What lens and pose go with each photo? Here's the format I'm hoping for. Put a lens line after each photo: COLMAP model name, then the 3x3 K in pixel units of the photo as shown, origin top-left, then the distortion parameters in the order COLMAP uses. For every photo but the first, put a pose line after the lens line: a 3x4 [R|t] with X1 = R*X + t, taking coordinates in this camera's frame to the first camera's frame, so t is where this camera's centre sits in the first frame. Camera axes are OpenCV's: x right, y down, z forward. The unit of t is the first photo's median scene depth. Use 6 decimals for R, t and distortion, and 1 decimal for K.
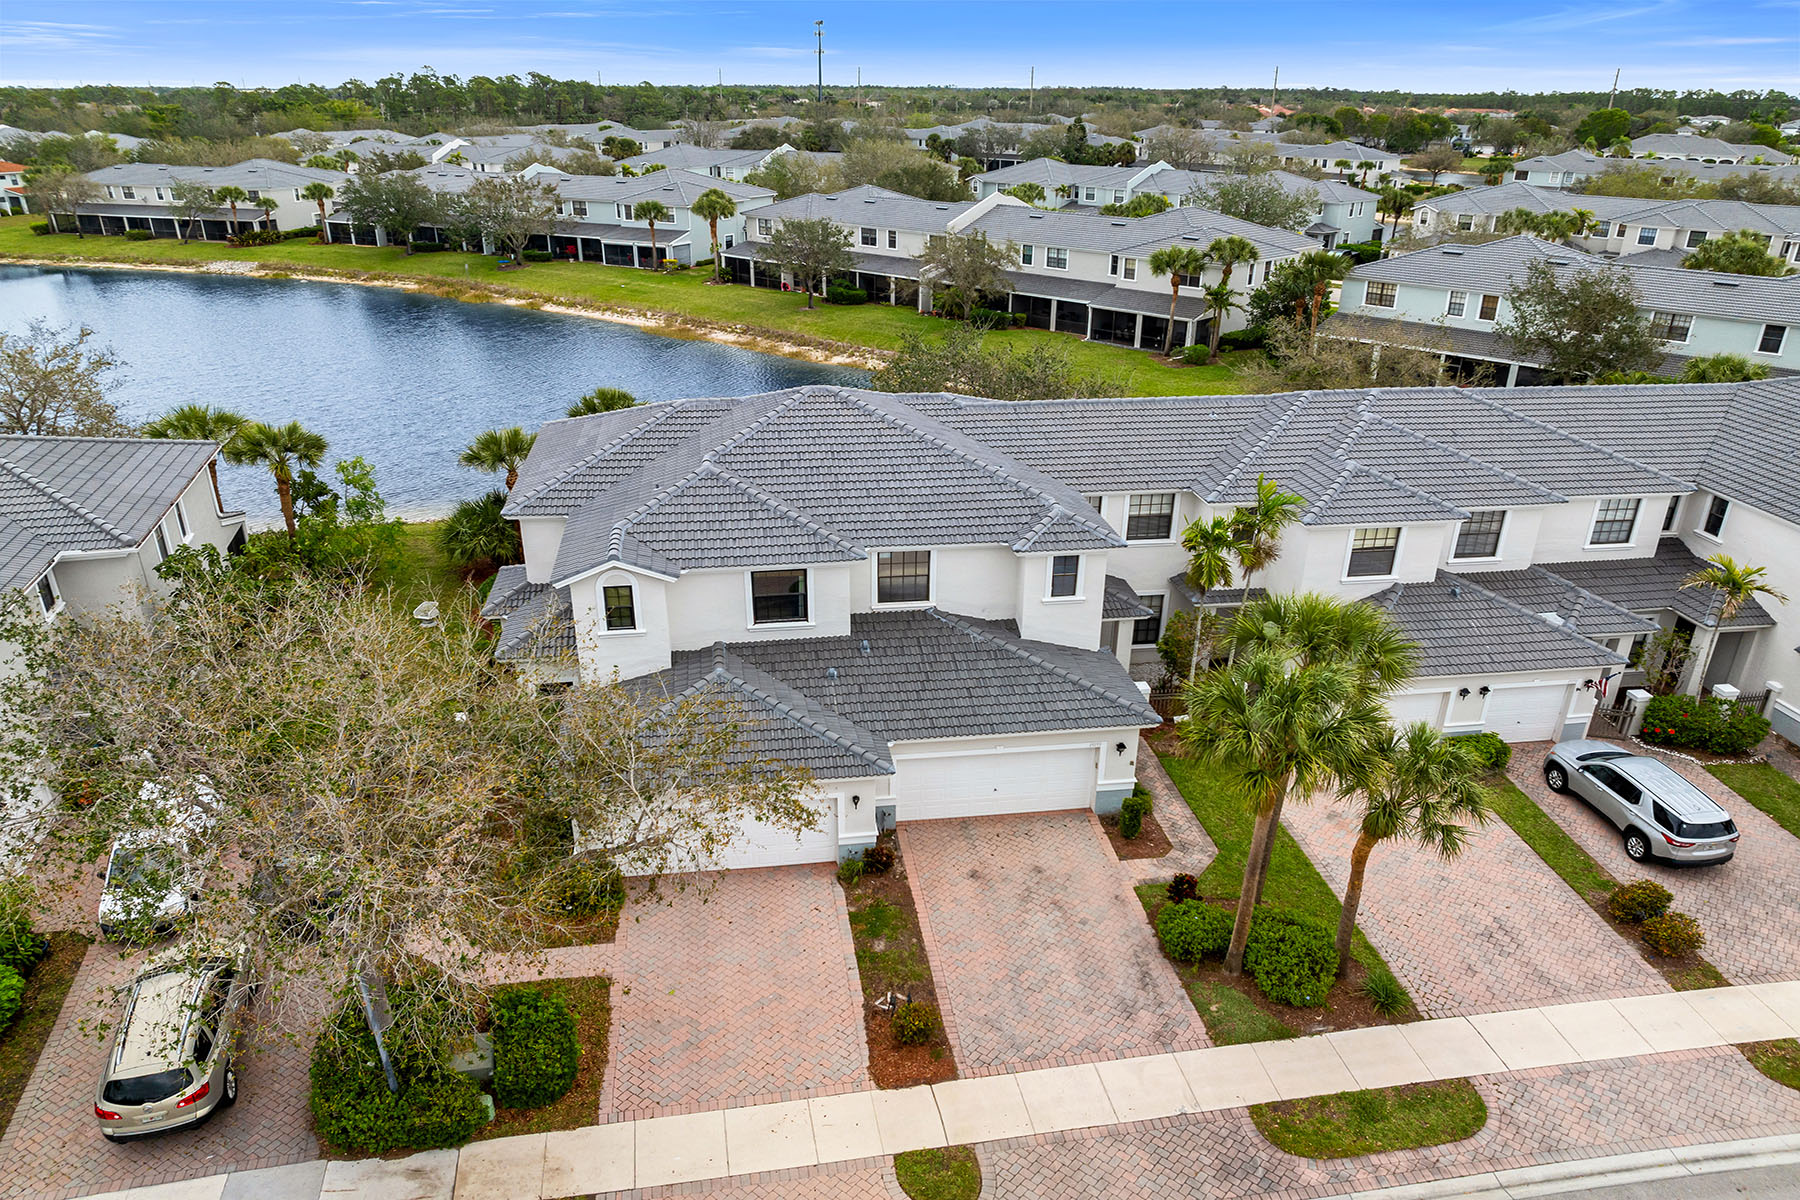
lens RADIAL K [[1240.7, 0, 908.5], [0, 1240.7, 744.2], [0, 0, 1]] dist [-0.045526, 0.019592]
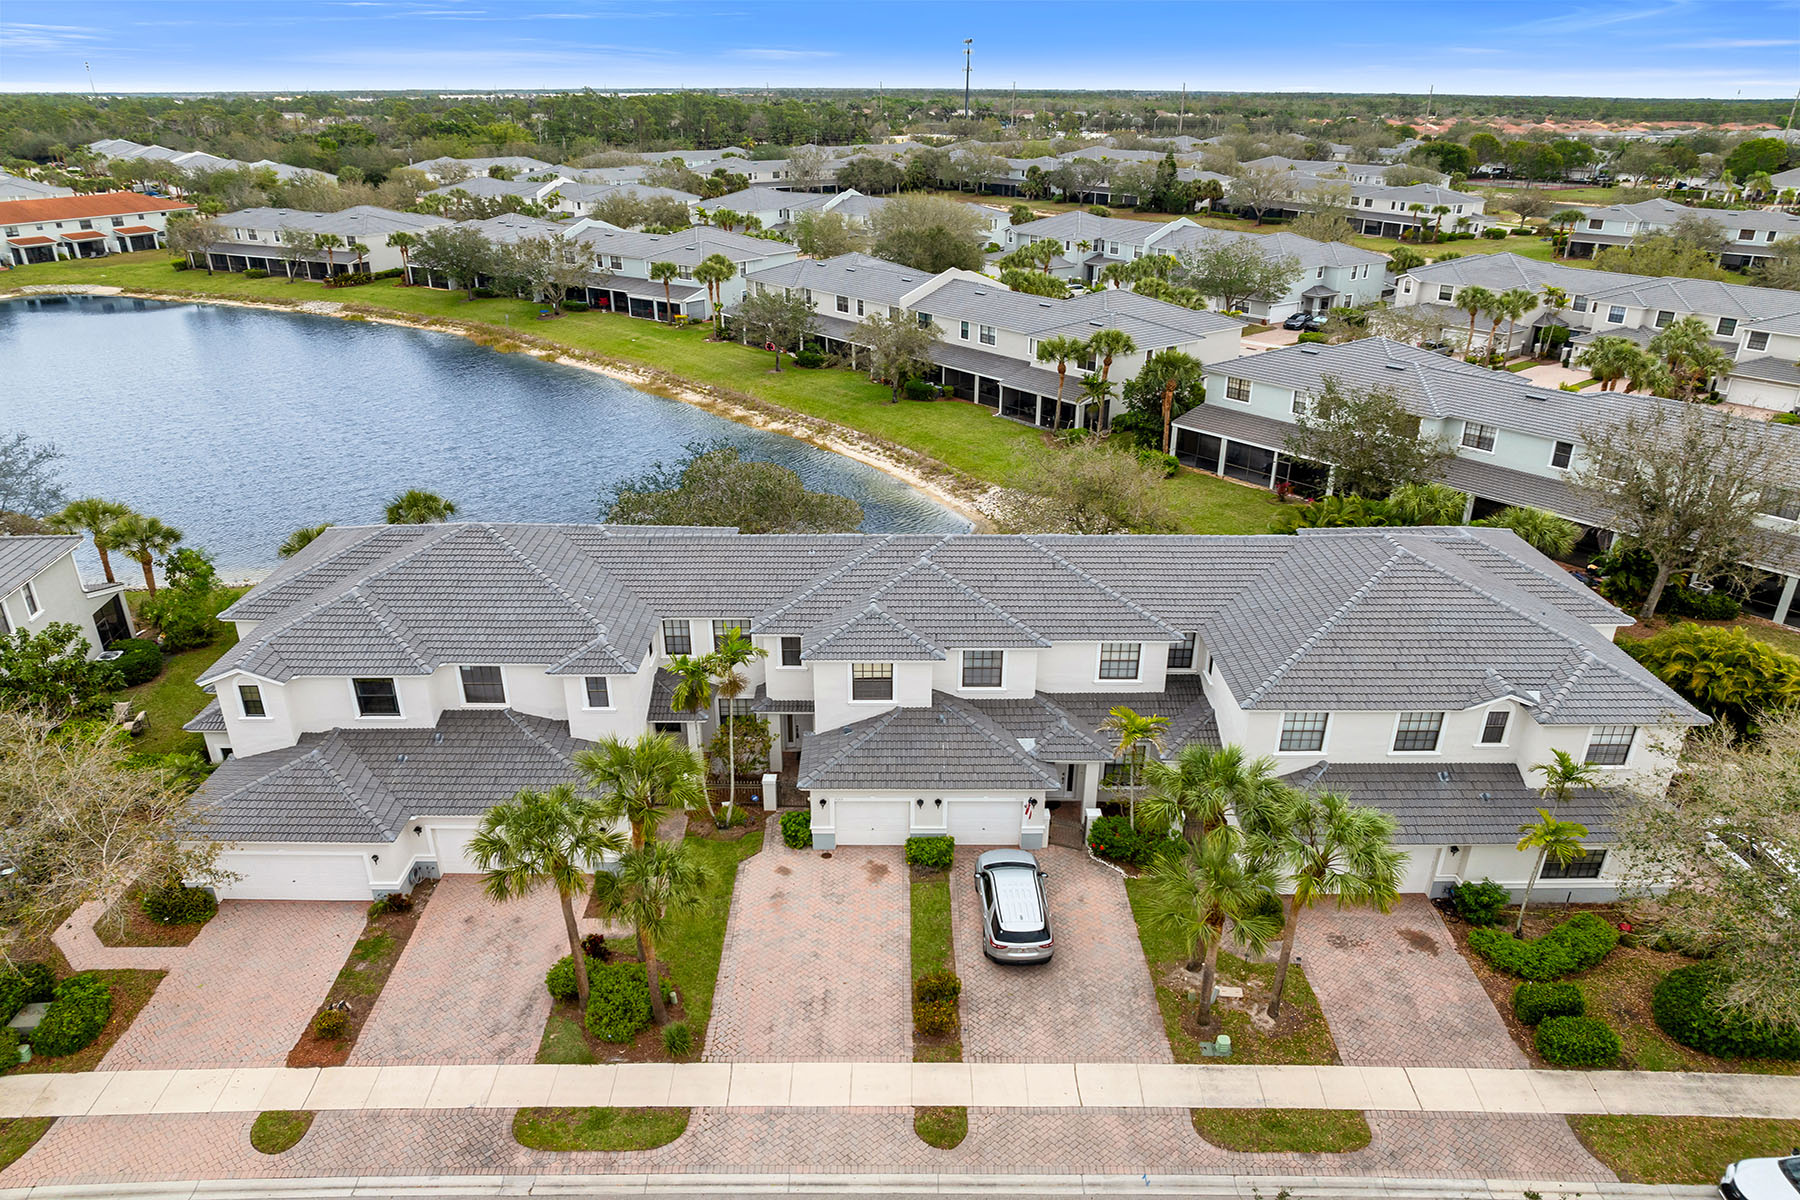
lens RADIAL K [[1228.5, 0, 902.4], [0, 1228.5, 753.4], [0, 0, 1]] dist [-0.023819, -0.001653]
pose [[0.989505, 0.067276, -0.127883, 0.451121], [-0.066101, 0.997723, 0.013416, -0.081578], [0.128494, -0.004822, 0.991699, -0.167138]]
